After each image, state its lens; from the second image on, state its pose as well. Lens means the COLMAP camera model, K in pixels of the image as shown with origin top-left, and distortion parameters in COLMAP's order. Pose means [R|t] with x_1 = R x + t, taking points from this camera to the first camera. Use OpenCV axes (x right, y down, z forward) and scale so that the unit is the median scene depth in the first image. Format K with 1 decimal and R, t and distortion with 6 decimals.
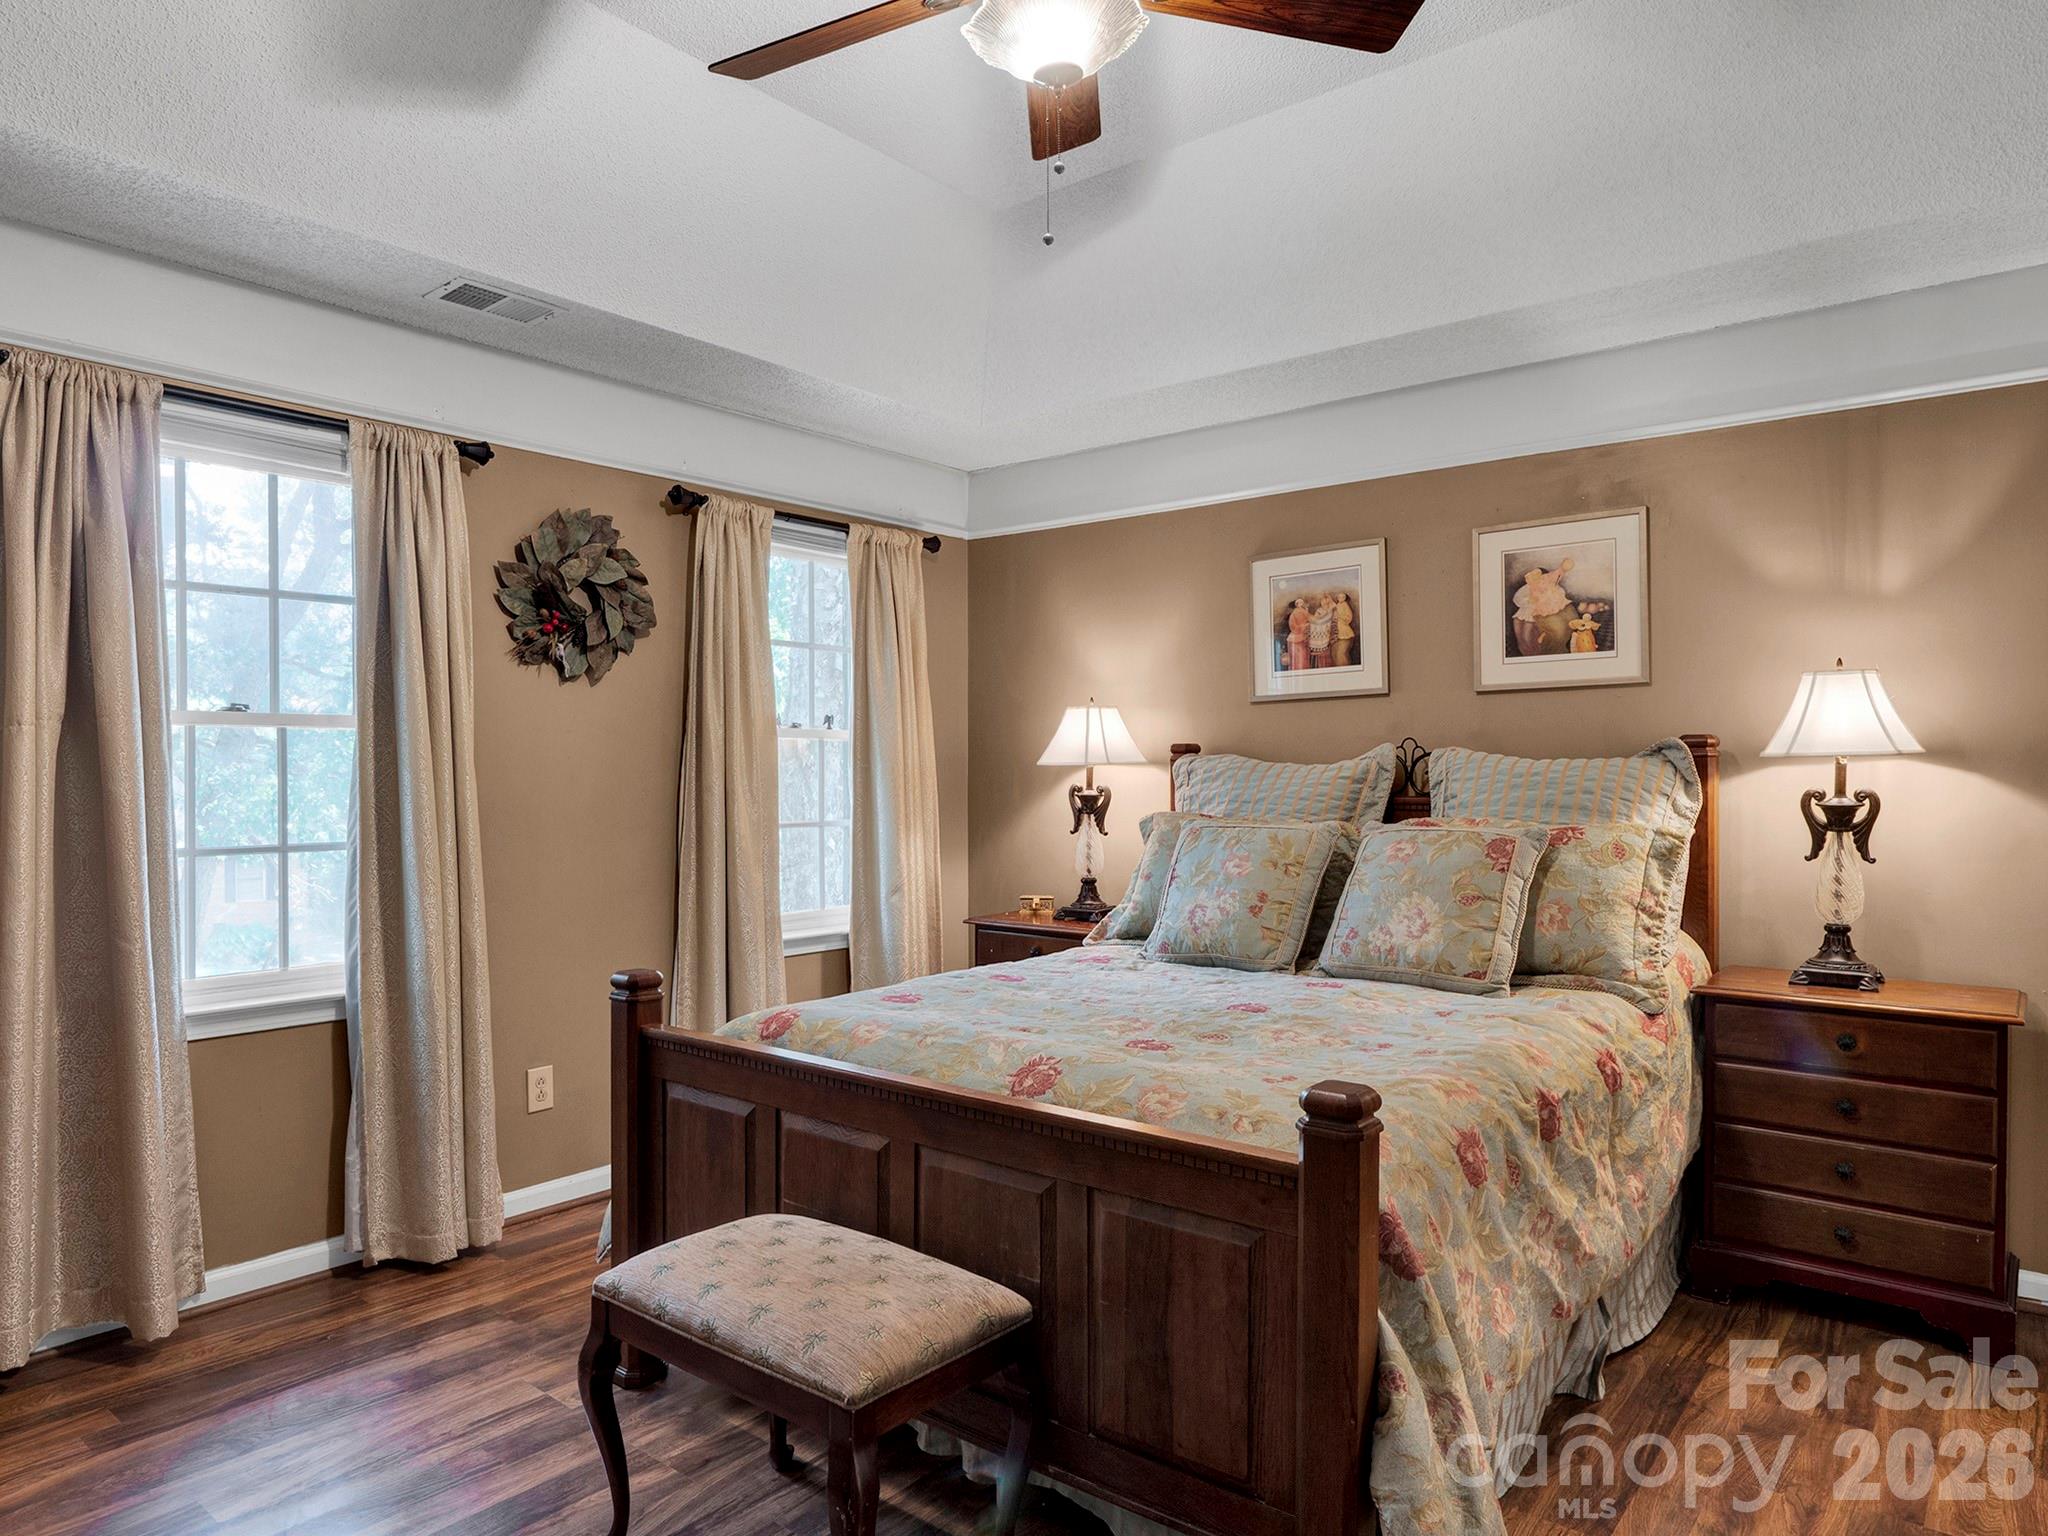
lens RADIAL K [[1269.6, 0, 1027.0], [0, 1269.6, 815.7], [0, 0, 1]] dist [-0.031280, 0.000913]
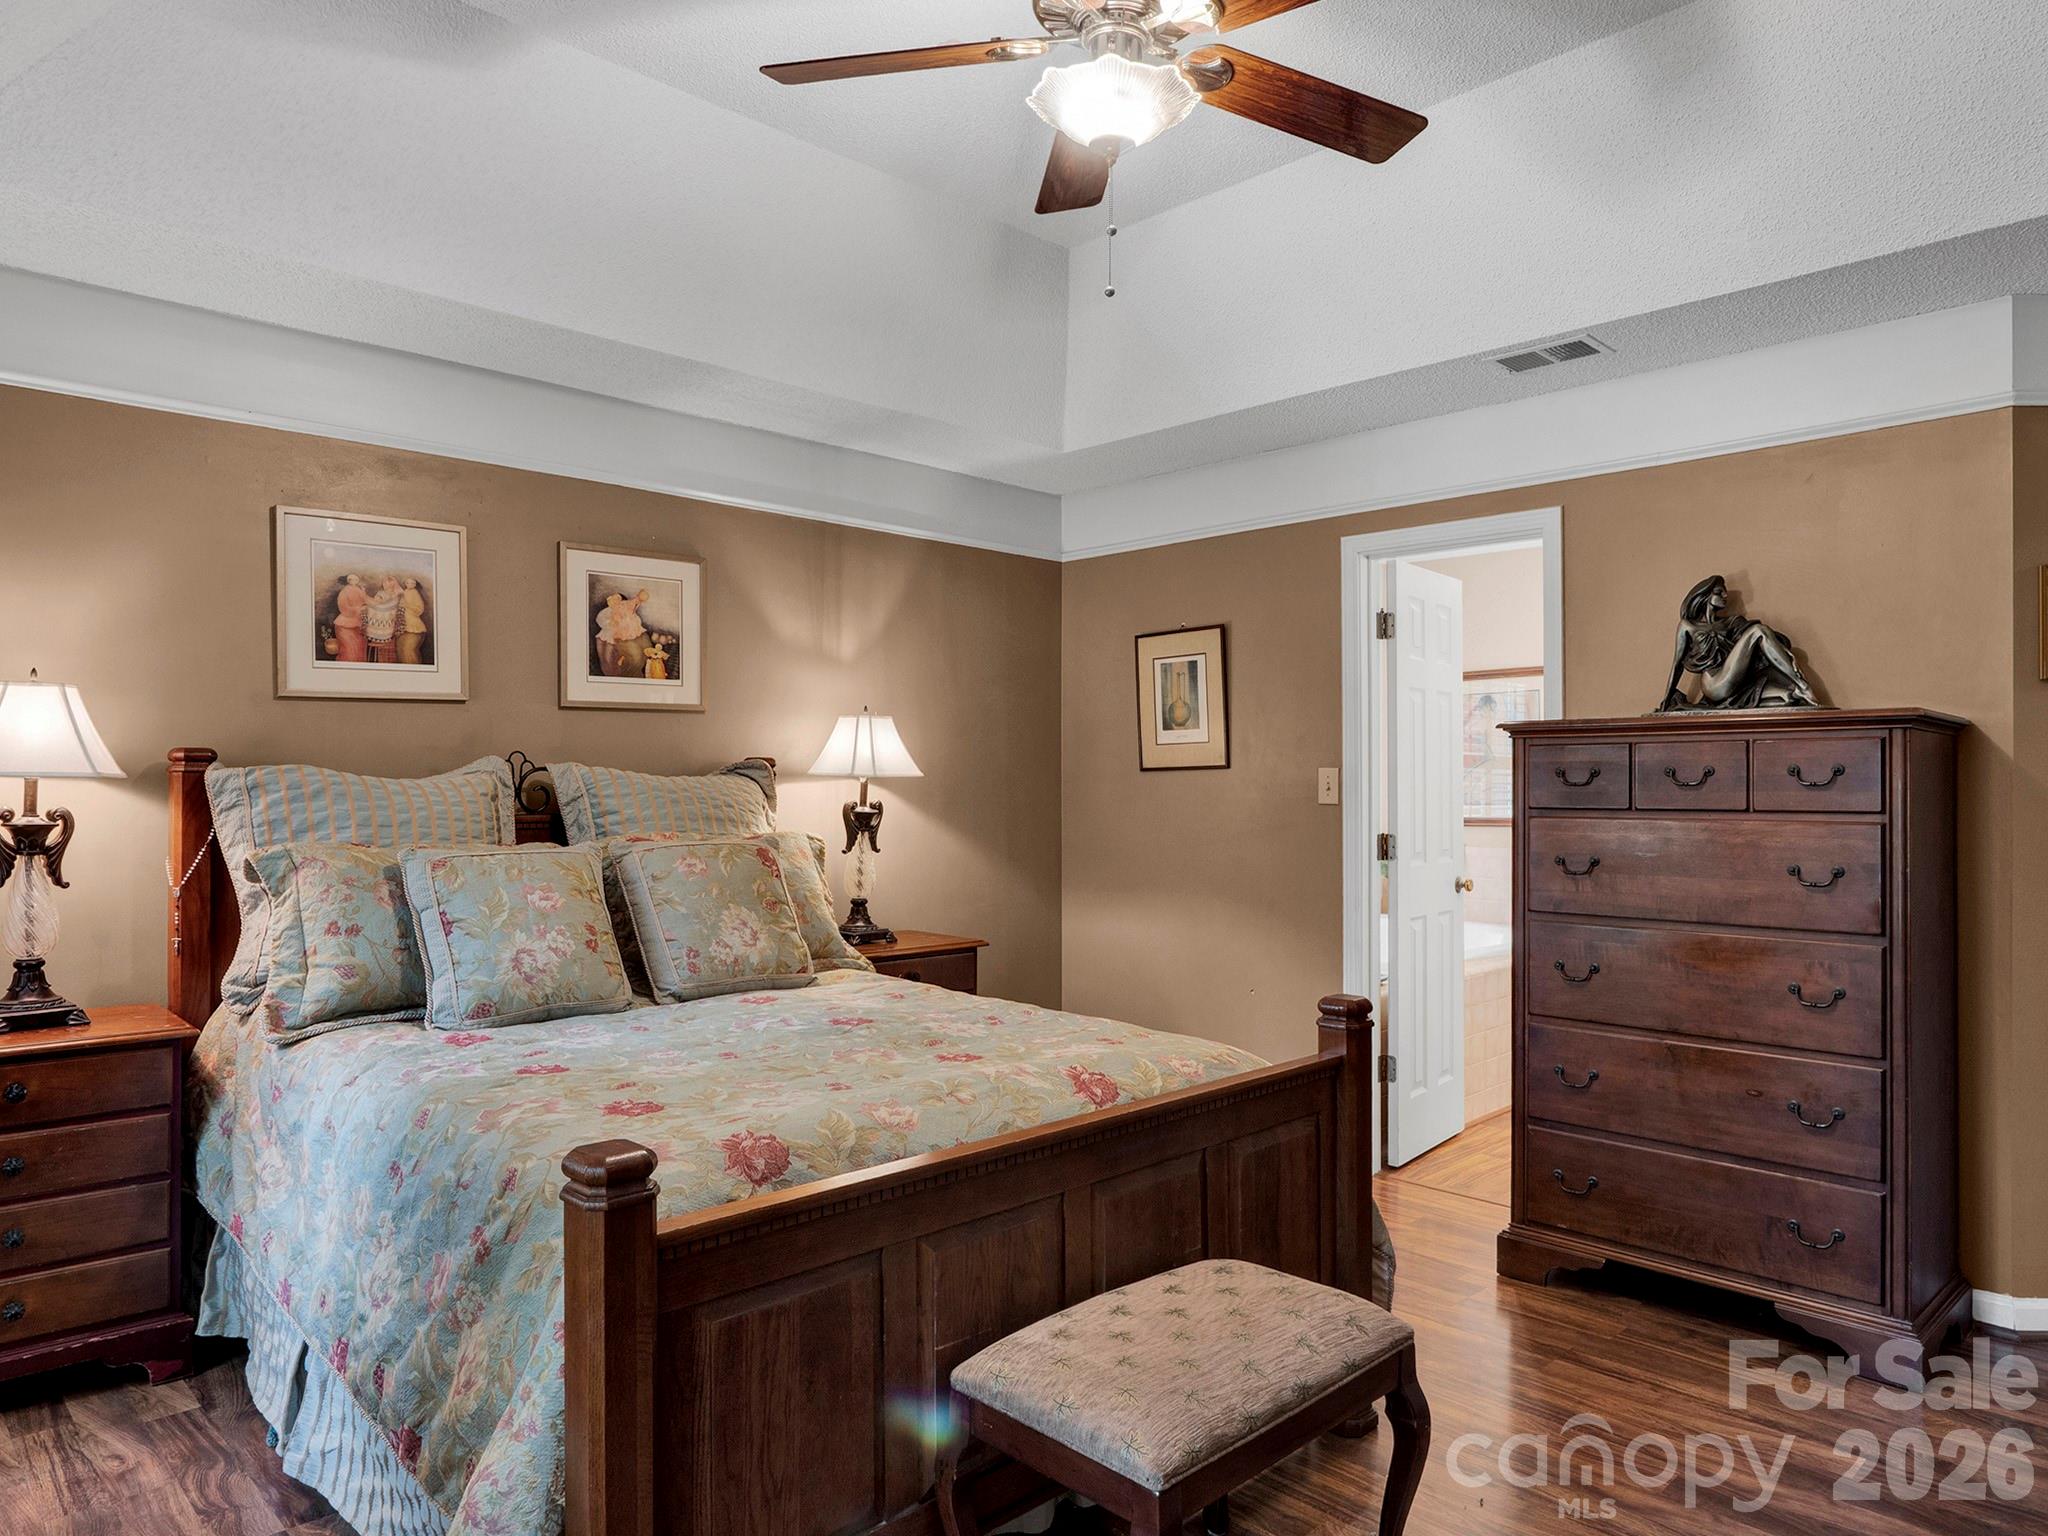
lens RADIAL K [[1312.8, 0, 1025.6], [0, 1312.8, 774.7], [0, 0, 1]] dist [-0.000694, 0.000146]
pose [[0.129301, 0.011769, 0.991536, -0.630937], [0.034711, 0.999263, -0.016387, -0.016706], [-0.990998, 0.036537, 0.128797, 0.532195]]
